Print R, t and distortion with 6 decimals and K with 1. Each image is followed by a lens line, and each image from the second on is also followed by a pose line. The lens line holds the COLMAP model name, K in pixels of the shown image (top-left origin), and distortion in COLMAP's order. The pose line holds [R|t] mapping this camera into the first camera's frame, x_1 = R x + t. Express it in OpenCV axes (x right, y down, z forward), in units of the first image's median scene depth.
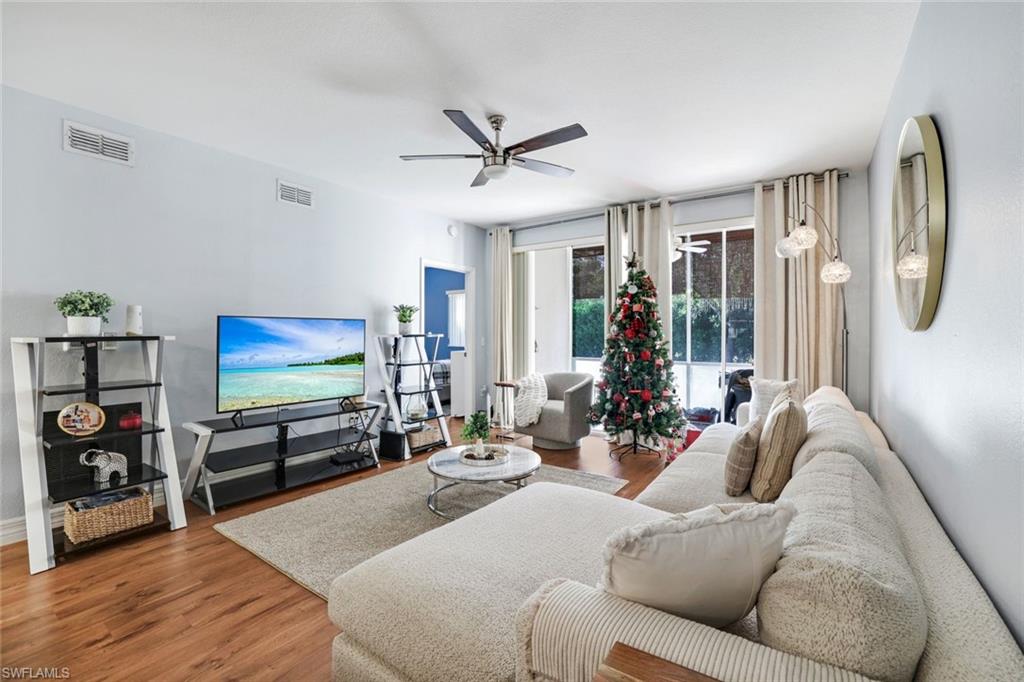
lens RADIAL K [[446.9, 0, 506.4], [0, 446.9, 332.9], [0, 0, 1]] dist [-0.052056, 0.021288]
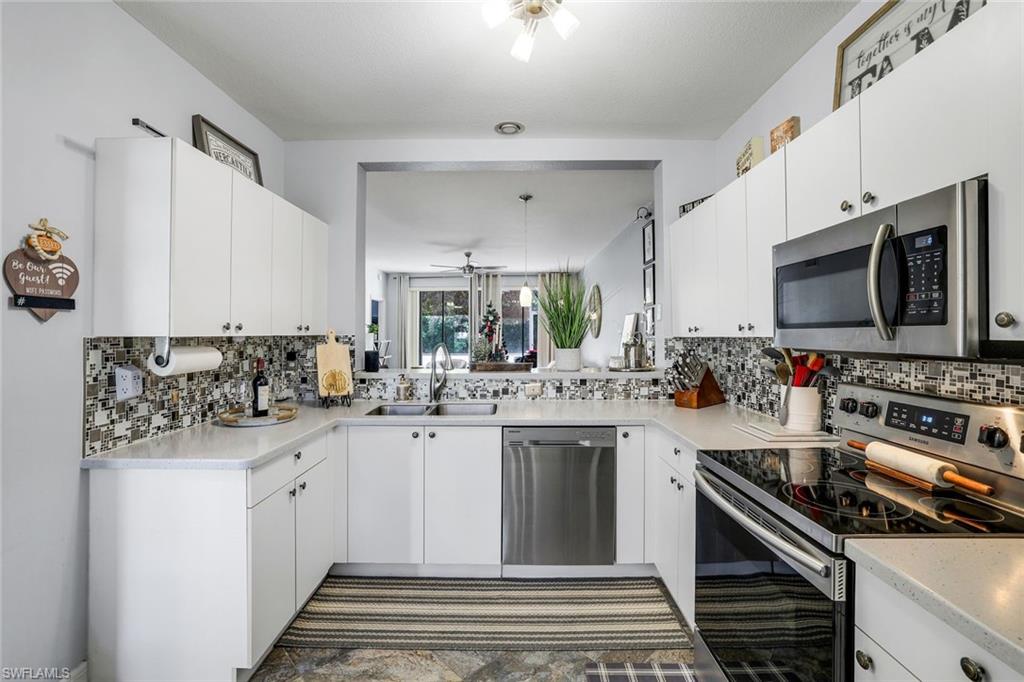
lens RADIAL K [[451.2, 0, 506.1], [0, 451.2, 332.9], [0, 0, 1]] dist [-0.052103, 0.021688]
pose [[0.830987, -0.002899, 0.556284, -0.869560], [0.002366, 0.999996, 0.001676, -0.030000], [-0.556287, -0.000076, 0.830990, -0.849643]]
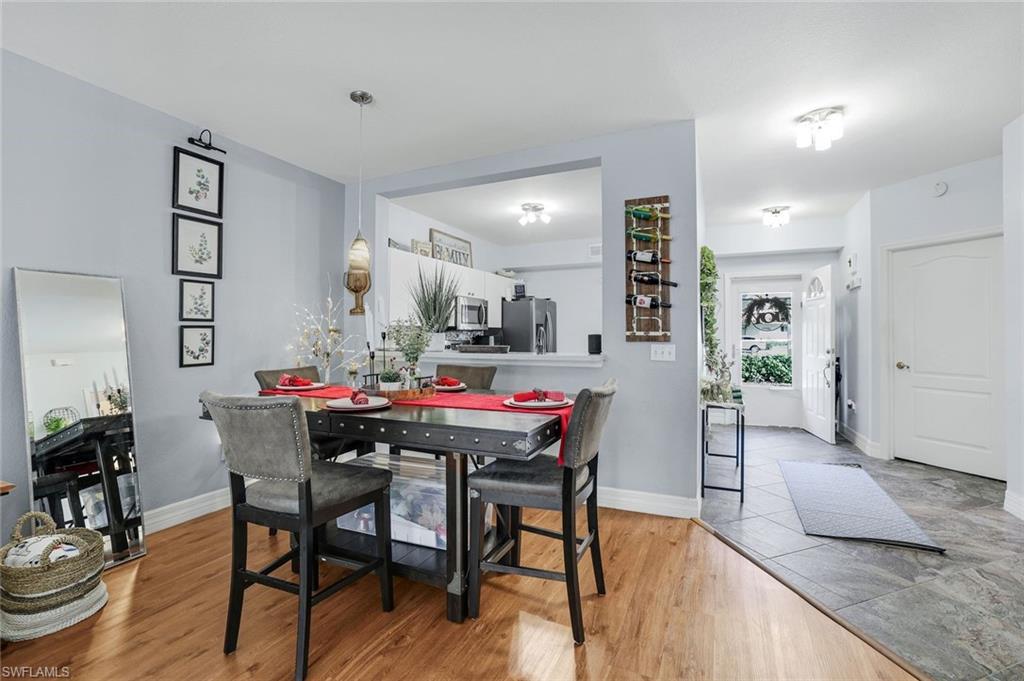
lens RADIAL K [[446.9, 0, 506.4], [0, 446.9, 332.4], [0, 0, 1]] dist [-0.052056, 0.021288]
pose [[-0.986292, -0.002236, -0.164995, -0.363528], [-0.001628, 0.999991, -0.003820, -0.000416], [0.165002, -0.003500, -0.986287, 0.623642]]
